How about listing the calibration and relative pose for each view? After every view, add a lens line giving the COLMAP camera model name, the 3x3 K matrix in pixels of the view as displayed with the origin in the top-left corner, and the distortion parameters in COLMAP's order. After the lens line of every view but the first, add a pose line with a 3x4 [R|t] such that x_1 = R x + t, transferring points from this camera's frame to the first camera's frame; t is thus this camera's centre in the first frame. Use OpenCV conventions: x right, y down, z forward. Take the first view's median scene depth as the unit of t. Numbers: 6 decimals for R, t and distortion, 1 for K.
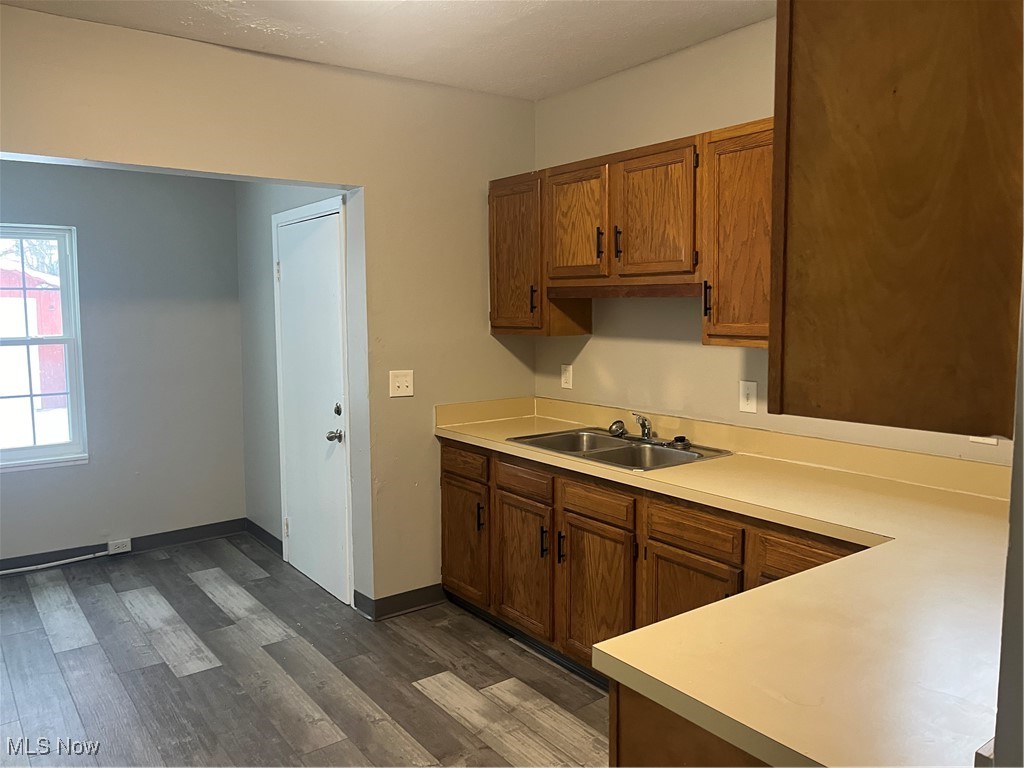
lens RADIAL K [[769.7, 0, 514.9], [0, 769.7, 377.3], [0, 0, 1]] dist [0.069534, -0.089848]
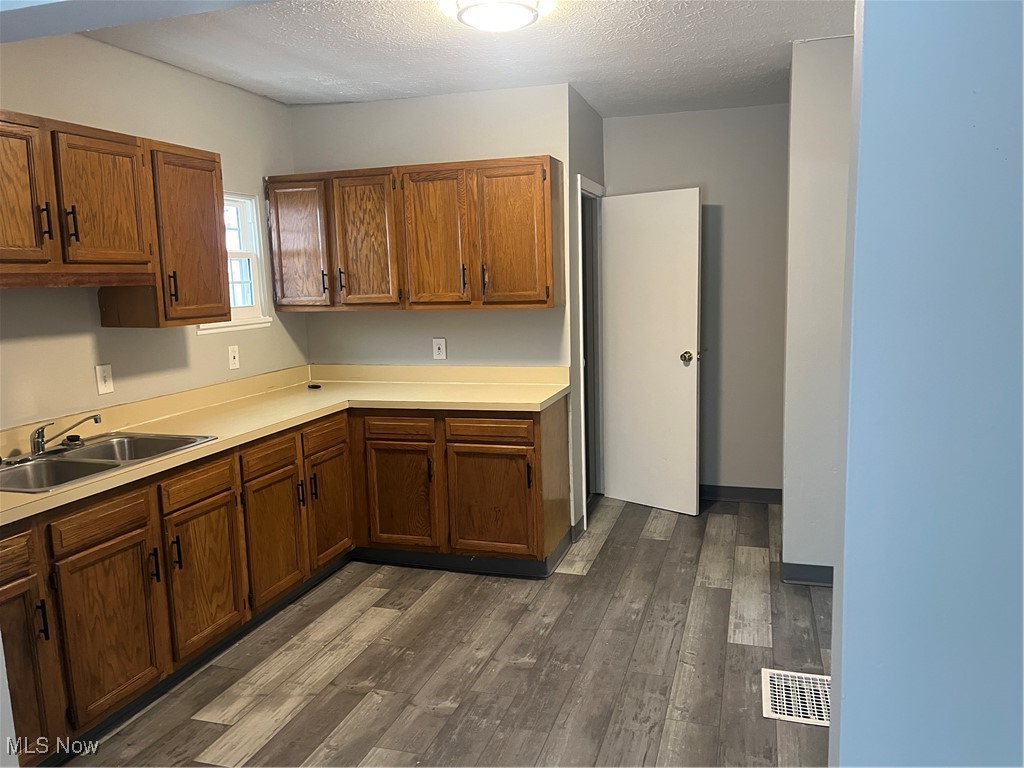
lens RADIAL K [[769.7, 0, 520.0], [0, 769.7, 386.1], [0, 0, 1]] dist [0.069534, -0.089848]
pose [[-0.584518, -0.095658, 0.805722, -0.822506], [0.108599, 0.974868, 0.194523, -0.102490], [-0.804080, 0.201203, -0.559439, 1.027710]]
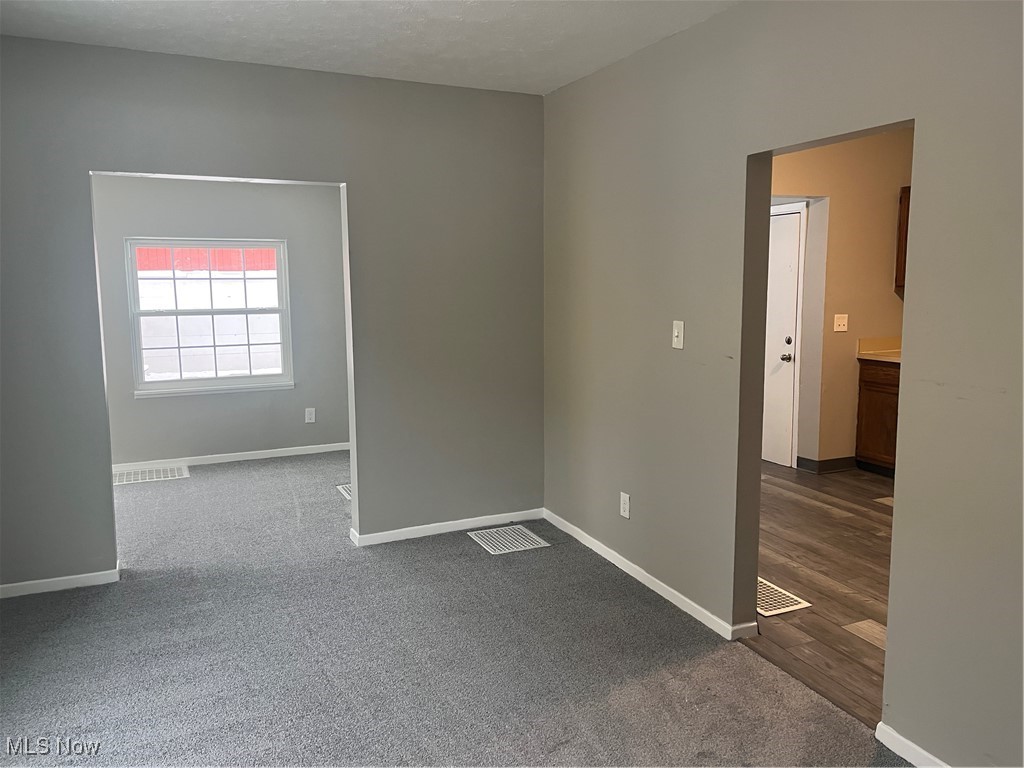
lens RADIAL K [[769.7, 0, 515.8], [0, 769.7, 382.3], [0, 0, 1]] dist [0.069534, -0.089848]
pose [[0.975548, 0.024799, -0.218383, -0.470482], [-0.015297, 0.998865, 0.045097, 0.070865], [0.219253, -0.040654, 0.974821, -0.712530]]
